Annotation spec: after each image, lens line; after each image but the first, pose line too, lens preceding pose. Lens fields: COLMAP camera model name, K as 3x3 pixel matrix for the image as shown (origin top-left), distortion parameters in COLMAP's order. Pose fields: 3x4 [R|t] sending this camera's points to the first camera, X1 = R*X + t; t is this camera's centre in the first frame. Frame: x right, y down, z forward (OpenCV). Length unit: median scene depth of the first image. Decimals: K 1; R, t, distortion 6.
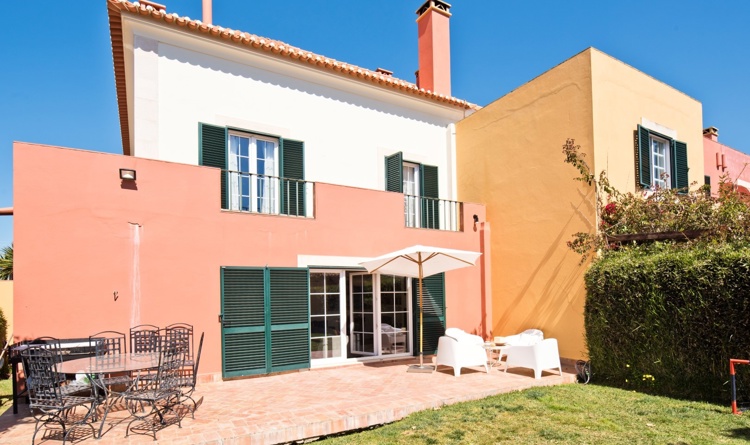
lens RADIAL K [[405.6, 0, 376.2], [0, 405.6, 247.3], [0, 0, 1]] dist [-0.002313, -0.001528]
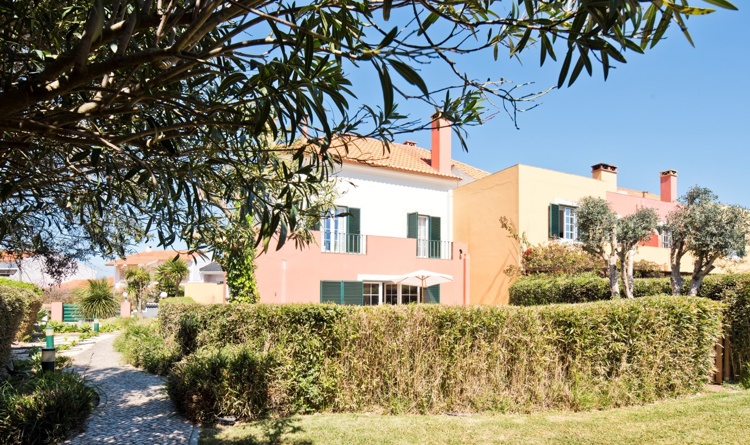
lens RADIAL K [[405.6, 0, 376.2], [0, 405.6, 247.3], [0, 0, 1]] dist [-0.002313, -0.001528]
pose [[0.995577, 0.013360, -0.092995, 0.059281], [-0.013037, 0.999907, 0.004080, -0.100645], [0.093040, -0.002849, 0.995658, -0.760968]]
